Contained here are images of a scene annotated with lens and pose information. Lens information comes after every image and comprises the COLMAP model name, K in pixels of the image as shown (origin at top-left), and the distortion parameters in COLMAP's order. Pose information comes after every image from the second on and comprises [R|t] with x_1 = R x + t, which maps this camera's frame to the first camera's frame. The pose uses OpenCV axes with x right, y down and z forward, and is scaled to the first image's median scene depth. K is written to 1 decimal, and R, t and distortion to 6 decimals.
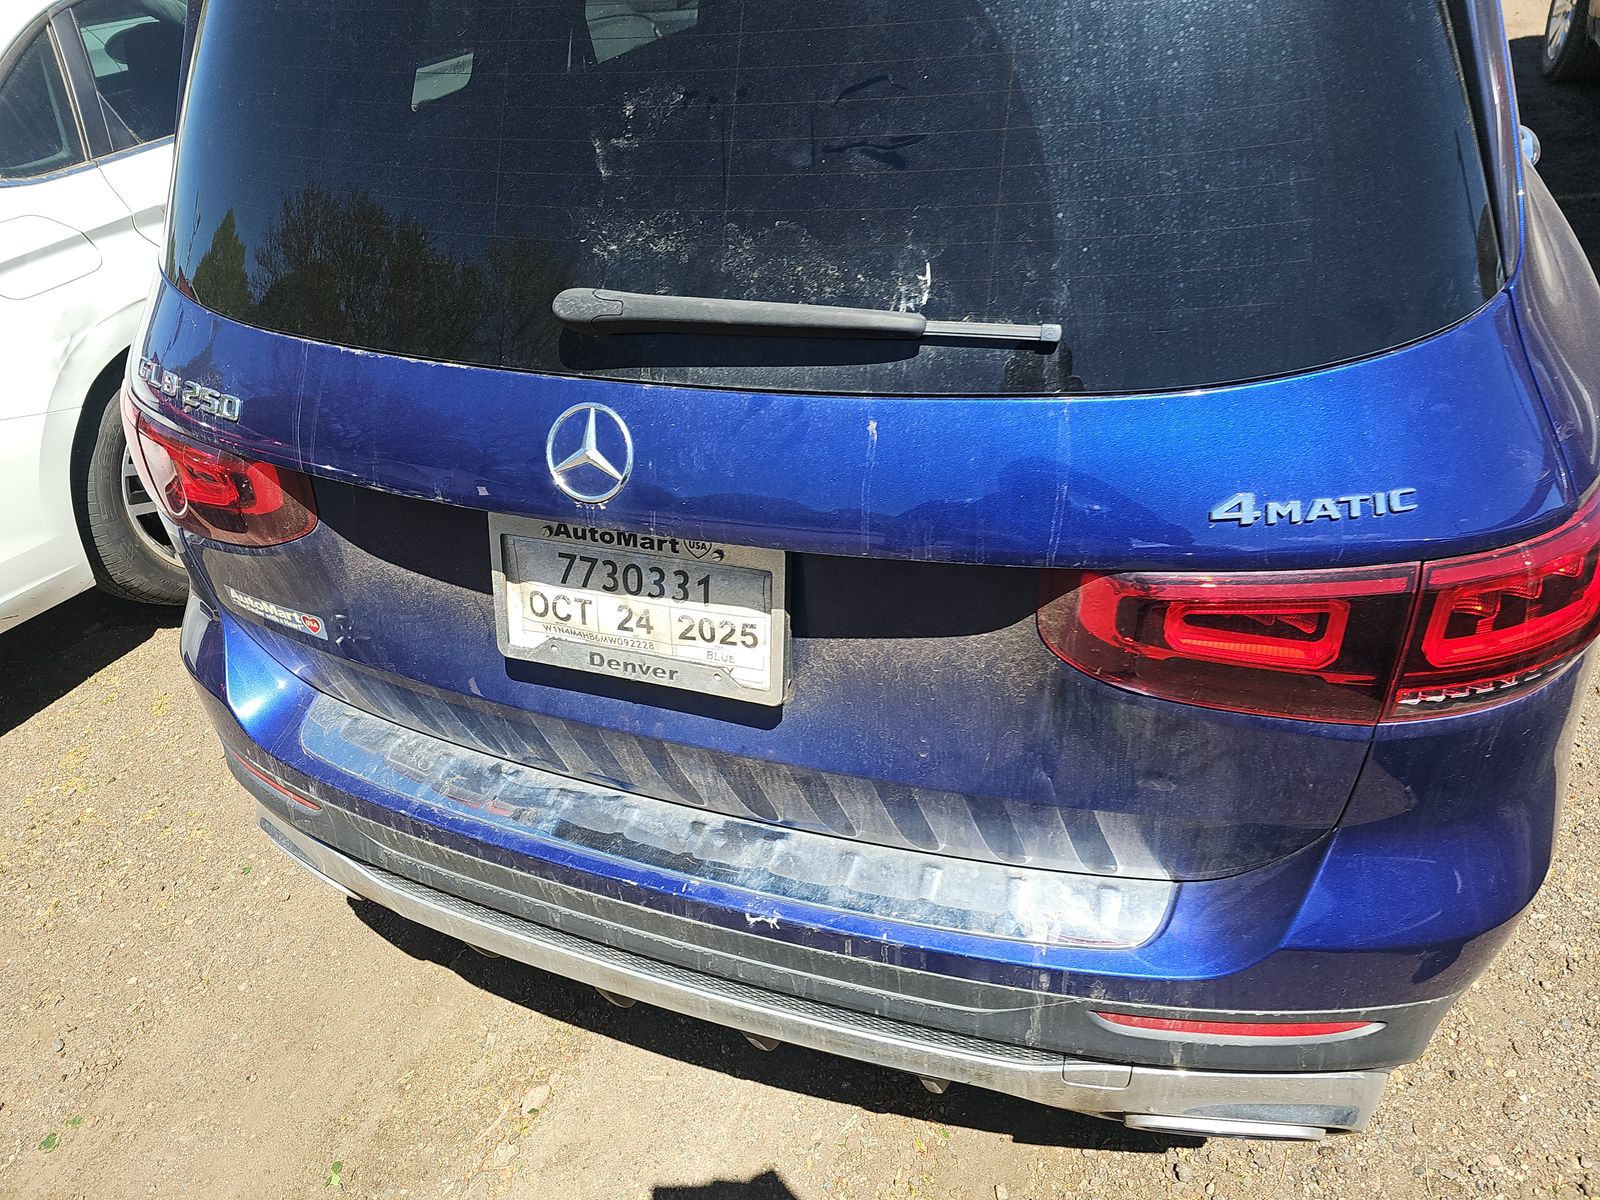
lens RADIAL K [[1103.4, 0, 803.0], [0, 1103.4, 542.1], [0, 0, 1]] dist [0.071673, -0.083299]
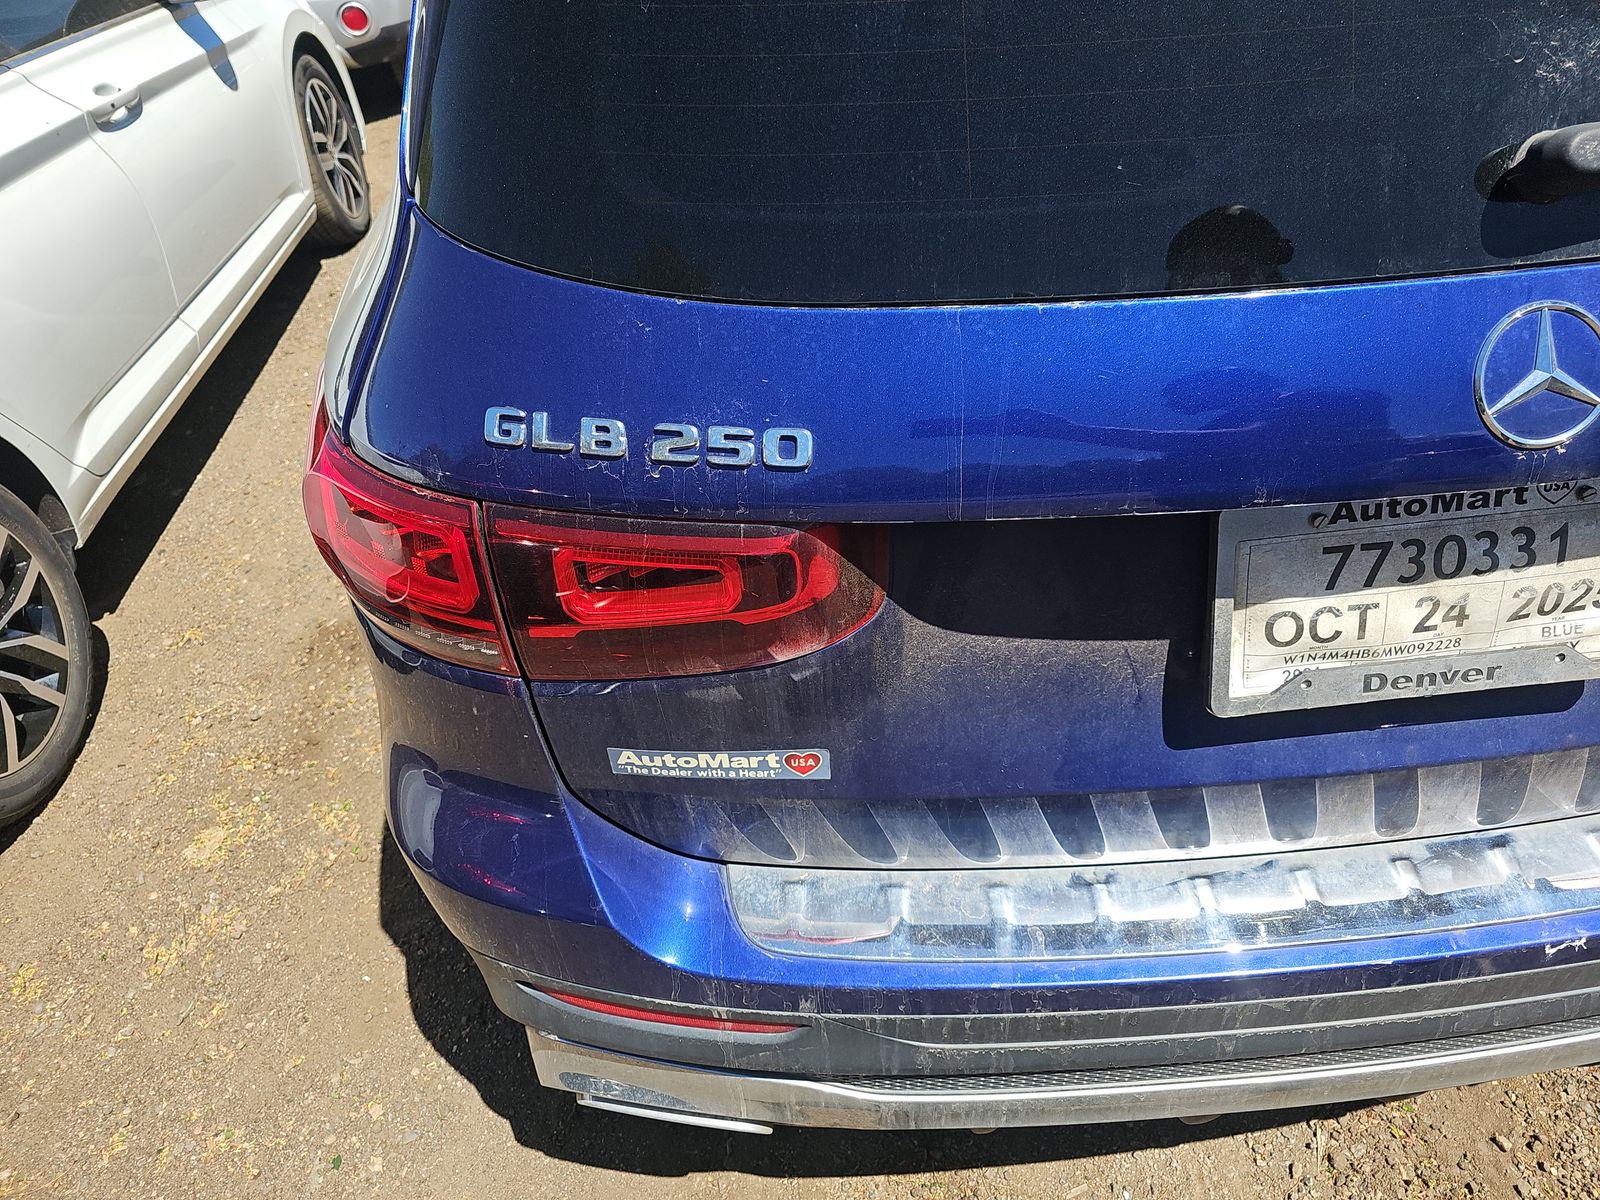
lens RADIAL K [[1103.4, 0, 803.0], [0, 1103.4, 542.1], [0, 0, 1]] dist [0.071673, -0.083299]
pose [[0.906625, -0.230102, 0.353673, -0.772283], [0.225189, 0.972727, 0.055599, -0.107887], [-0.356820, 0.029236, 0.933715, 0.465230]]
